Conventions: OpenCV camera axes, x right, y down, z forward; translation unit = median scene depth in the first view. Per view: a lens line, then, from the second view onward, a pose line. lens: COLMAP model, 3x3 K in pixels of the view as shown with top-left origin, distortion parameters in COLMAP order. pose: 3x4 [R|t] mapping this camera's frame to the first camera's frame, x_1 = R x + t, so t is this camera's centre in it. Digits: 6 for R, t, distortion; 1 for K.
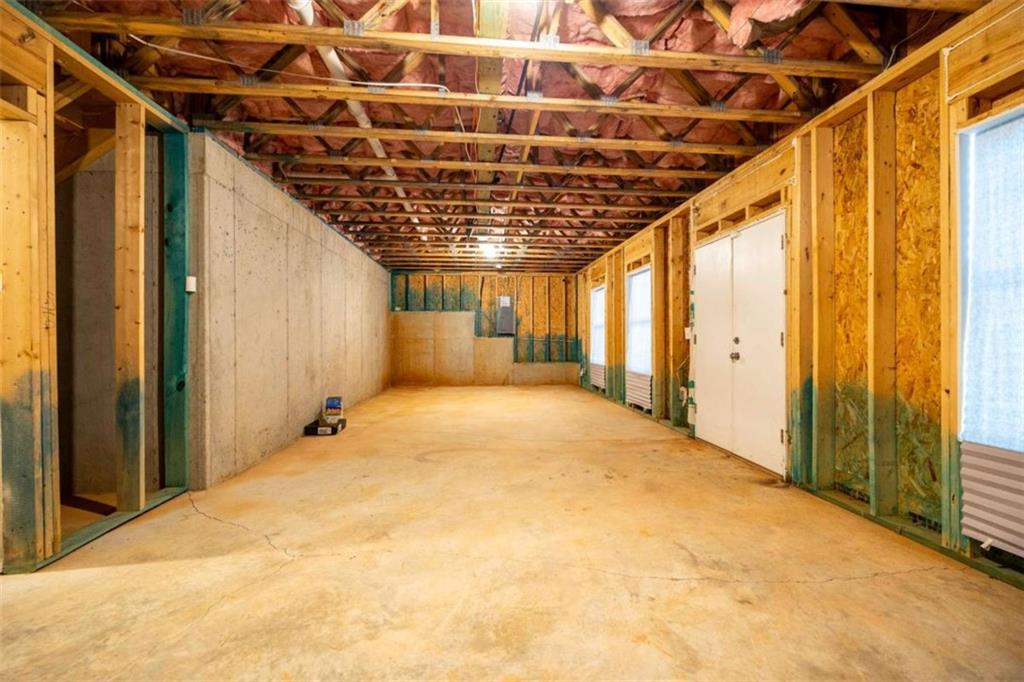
lens RADIAL K [[379.2, 0, 511.1], [0, 379.2, 341.2], [0, 0, 1]] dist [-0.009404, -0.000030]
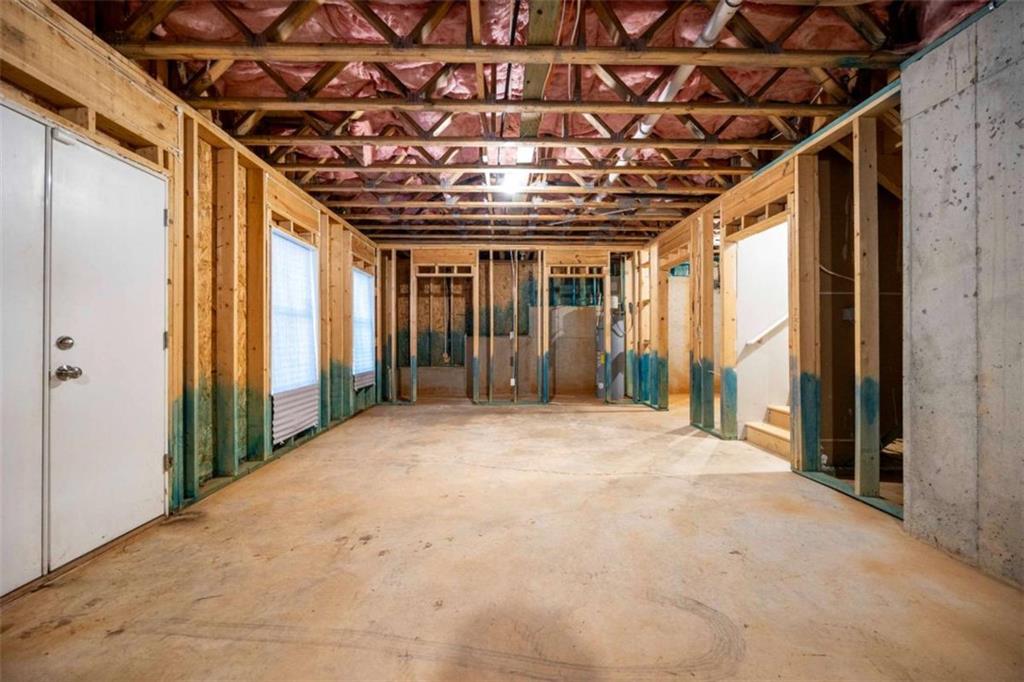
lens RADIAL K [[379.2, 0, 509.8], [0, 379.2, 336.8], [0, 0, 1]] dist [-0.009404, -0.000030]
pose [[-0.997646, 0.005403, 0.068363, -0.056780], [0.005429, 0.999985, 0.000198, -0.008171], [-0.068360, 0.000569, -0.997661, 1.819319]]
